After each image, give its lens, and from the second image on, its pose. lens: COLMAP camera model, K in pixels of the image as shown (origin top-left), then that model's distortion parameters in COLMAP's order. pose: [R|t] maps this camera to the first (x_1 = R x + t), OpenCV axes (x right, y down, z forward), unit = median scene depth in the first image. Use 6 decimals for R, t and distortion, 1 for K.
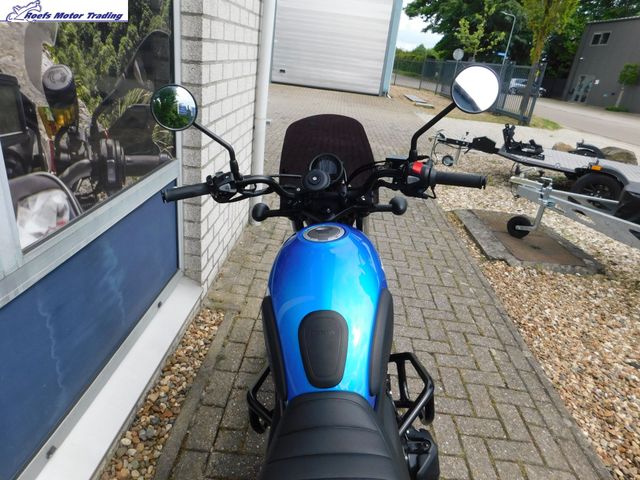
lens RADIAL K [[421.7, 0, 321.1], [0, 421.7, 236.3], [0, 0, 1]] dist [-0.071471, 0.059717]
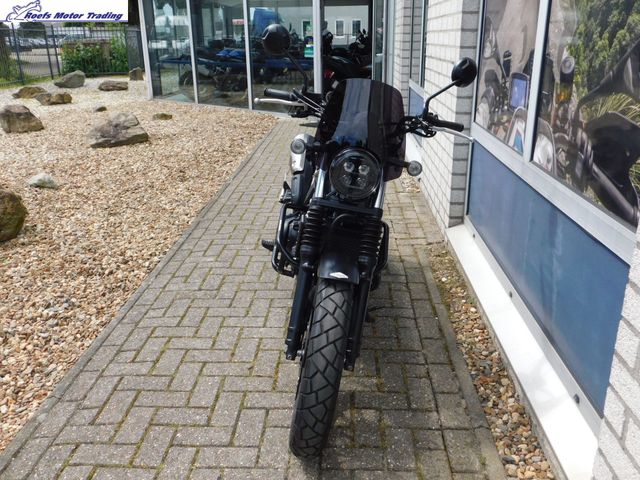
lens RADIAL K [[557.8, 0, 317.7], [0, 557.8, 235.1], [0, 0, 1]] dist [-0.001967, -0.008272]
pose [[-0.995137, -0.092881, -0.032806, 0.099049], [-0.090209, 0.725551, 0.682230, -0.617120], [-0.039564, 0.681872, -0.730401, 1.471610]]
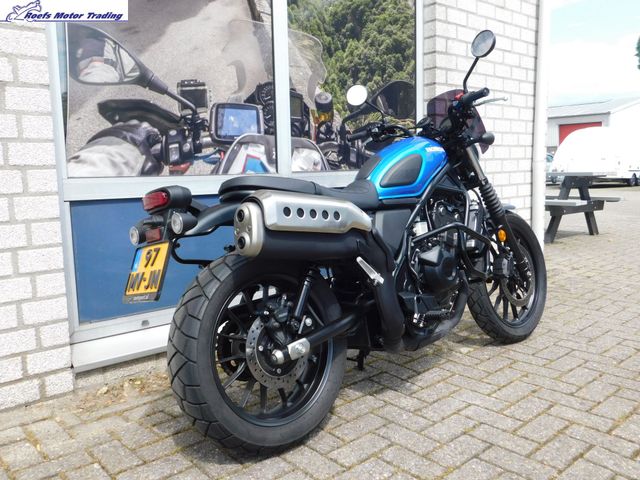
lens RADIAL K [[557.8, 0, 321.1], [0, 557.8, 237.0], [0, 0, 1]] dist [-0.001967, -0.008272]
pose [[0.695425, -0.039248, -0.717526, 0.723620], [-0.191425, 0.952310, -0.237620, 0.513172], [0.692633, 0.302599, 0.654747, -0.343689]]
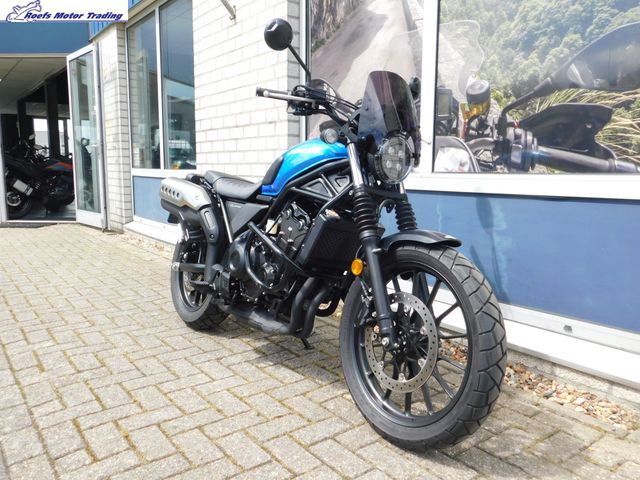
lens RADIAL K [[516.0, 0, 317.7], [0, 516.0, 235.2], [0, 0, 1]] dist [-0.002452, 0.005383]
pose [[-0.763917, -0.032856, -0.644477, 0.703376], [-0.340071, 0.869269, 0.358780, -0.211496], [0.548436, 0.493247, -0.675223, 1.311890]]
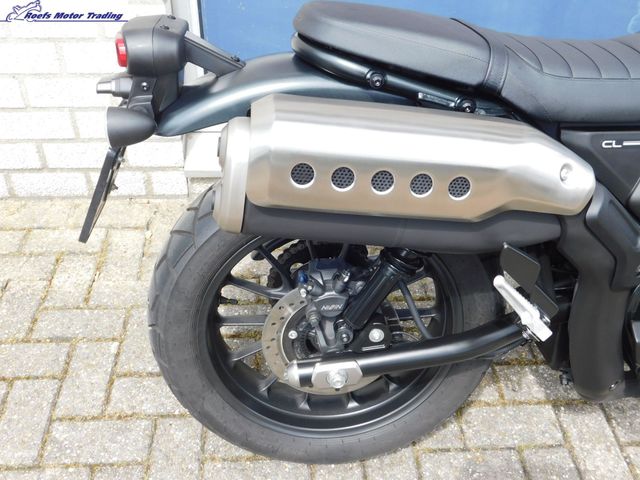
lens RADIAL K [[677.1, 0, 320.8], [0, 677.1, 238.9], [0, 0, 1]] dist [0.009311, 0.000000]
pose [[0.109554, 0.531716, -0.839807, 0.500009], [-0.405471, 0.795306, 0.450646, 0.155847], [0.907519, 0.291147, 0.302724, 0.013354]]
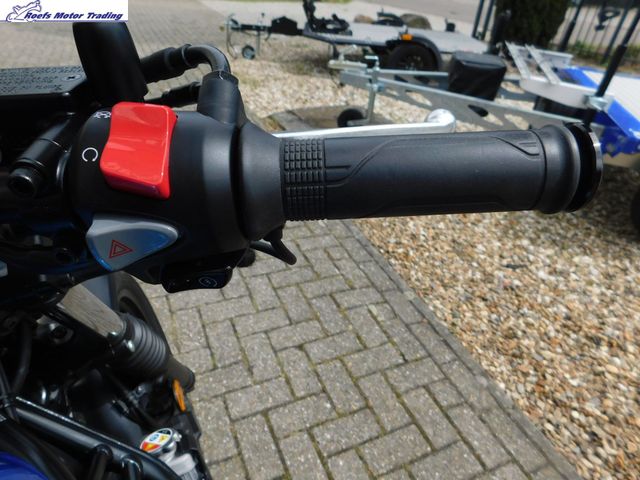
lens RADIAL K [[421.7, 0, 315.1], [0, 421.7, 232.1], [0, 0, 1]] dist [-0.071471, 0.059717]
pose [[0.896396, -0.284360, 0.340020, 0.114627], [0.203183, 0.945364, 0.254960, -0.081126], [-0.393943, -0.159459, 0.905197, 0.427587]]
